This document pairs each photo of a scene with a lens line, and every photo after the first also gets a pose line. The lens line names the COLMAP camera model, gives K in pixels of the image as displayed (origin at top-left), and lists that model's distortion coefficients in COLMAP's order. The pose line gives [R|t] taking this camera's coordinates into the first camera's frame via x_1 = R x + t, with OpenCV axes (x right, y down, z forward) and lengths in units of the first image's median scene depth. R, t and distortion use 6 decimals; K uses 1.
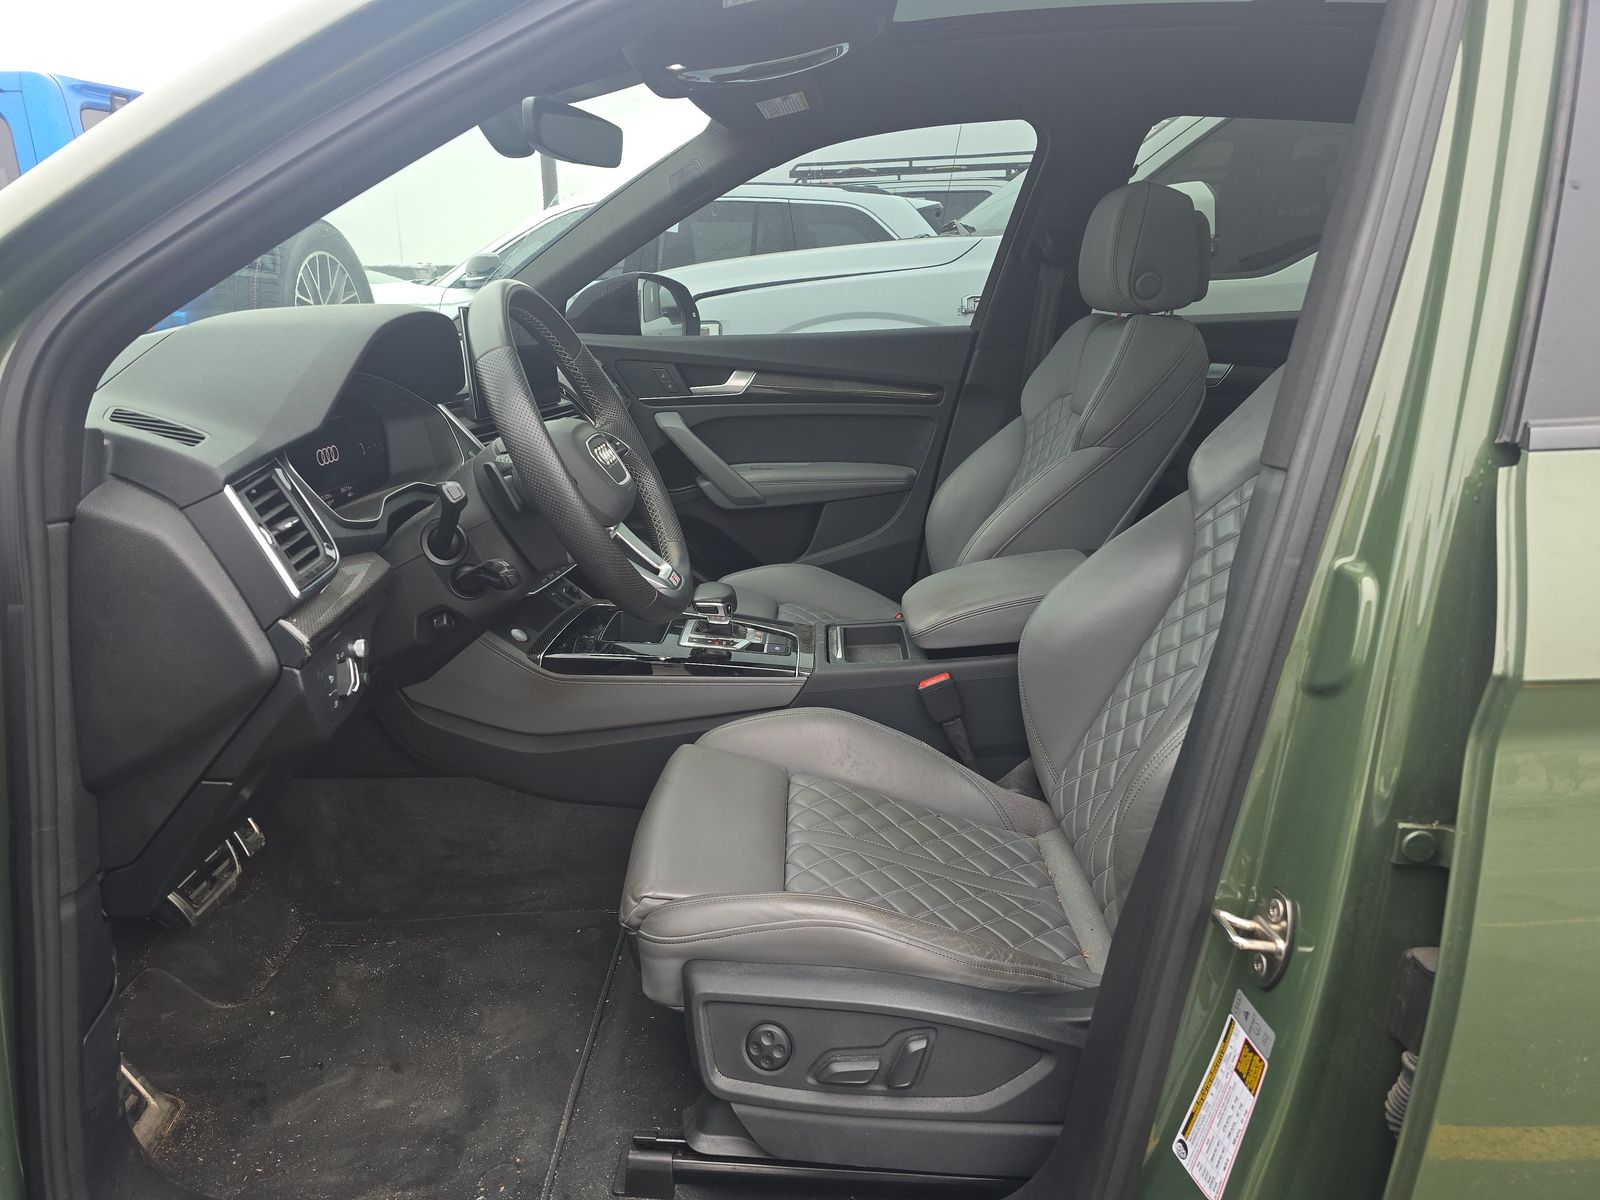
lens RADIAL K [[1031.6, 0, 800.0], [0, 1031.6, 600.0], [0, 0, 1]] dist [0.090812, -0.135149]
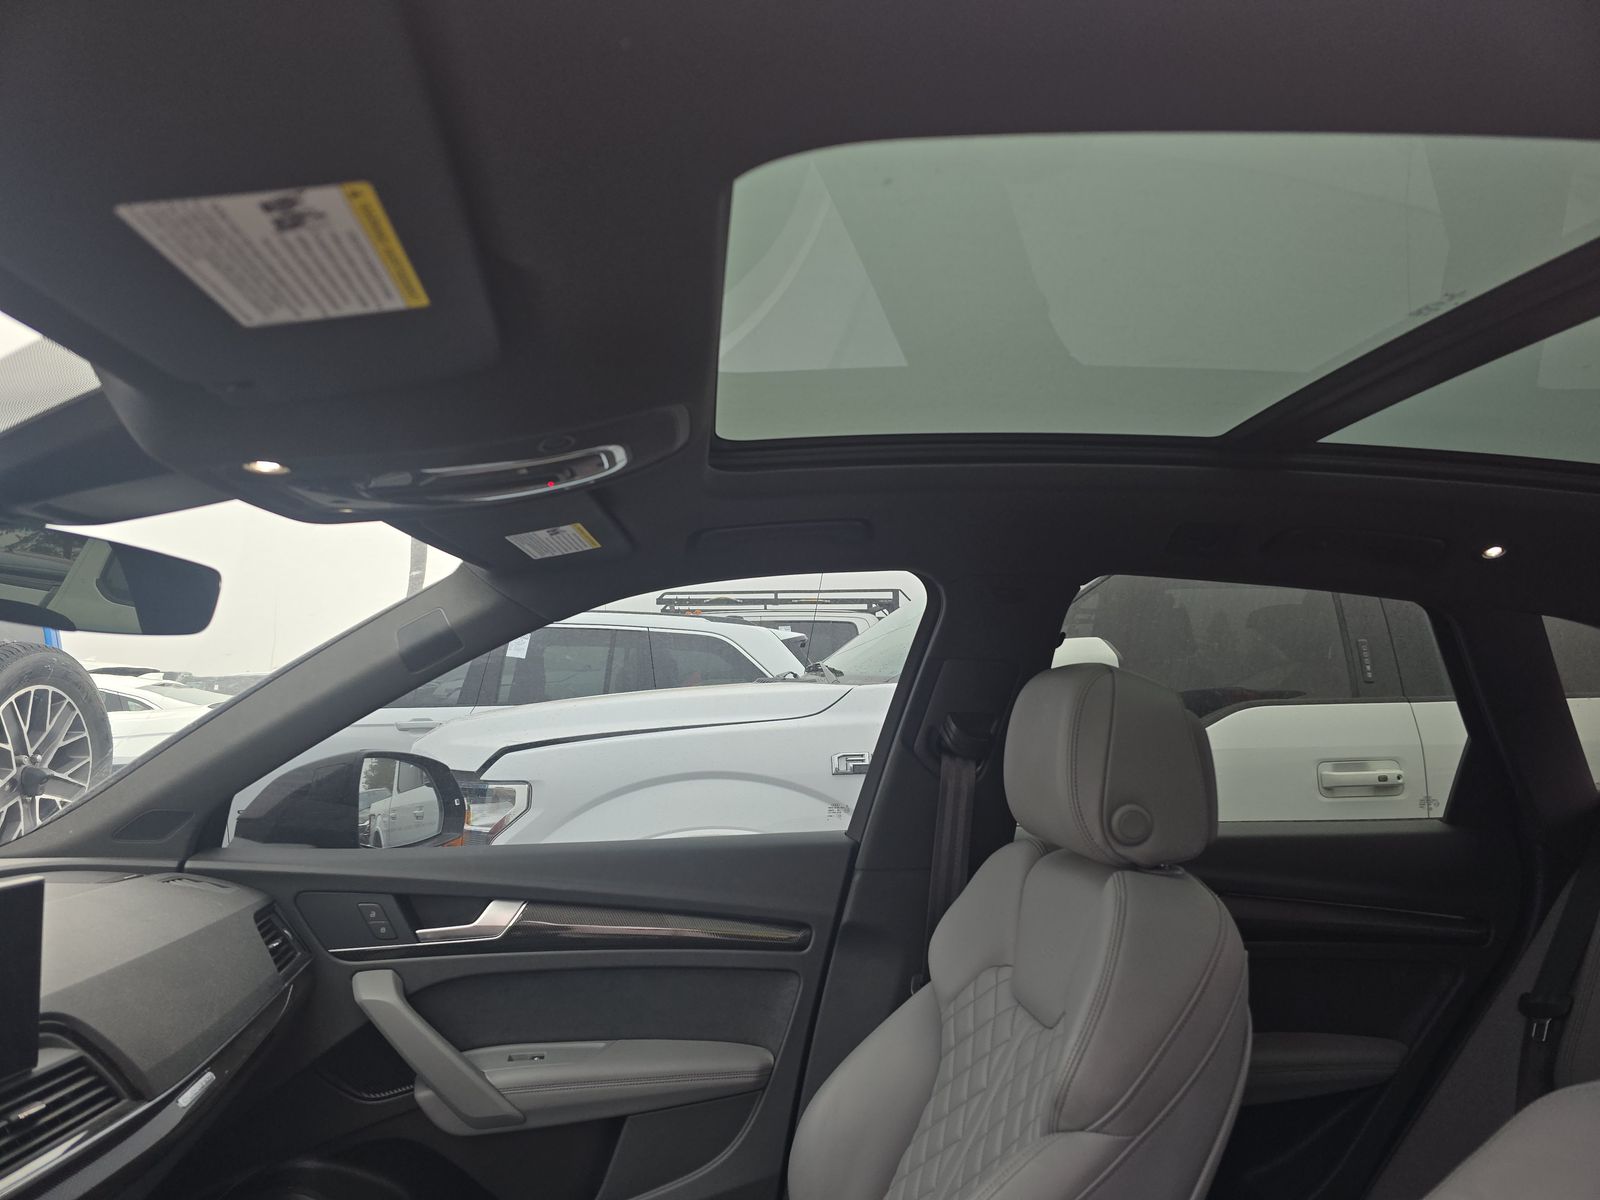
lens RADIAL K [[1042.7, 0, 800.0], [0, 1042.7, 600.0], [0, 0, 1]] dist [0.030355, -0.052166]
pose [[0.992619, 0.028318, 0.117923, 0.045326], [0.018328, 0.926163, -0.376678, -0.143667], [-0.119883, 0.376059, 0.918808, 0.298312]]
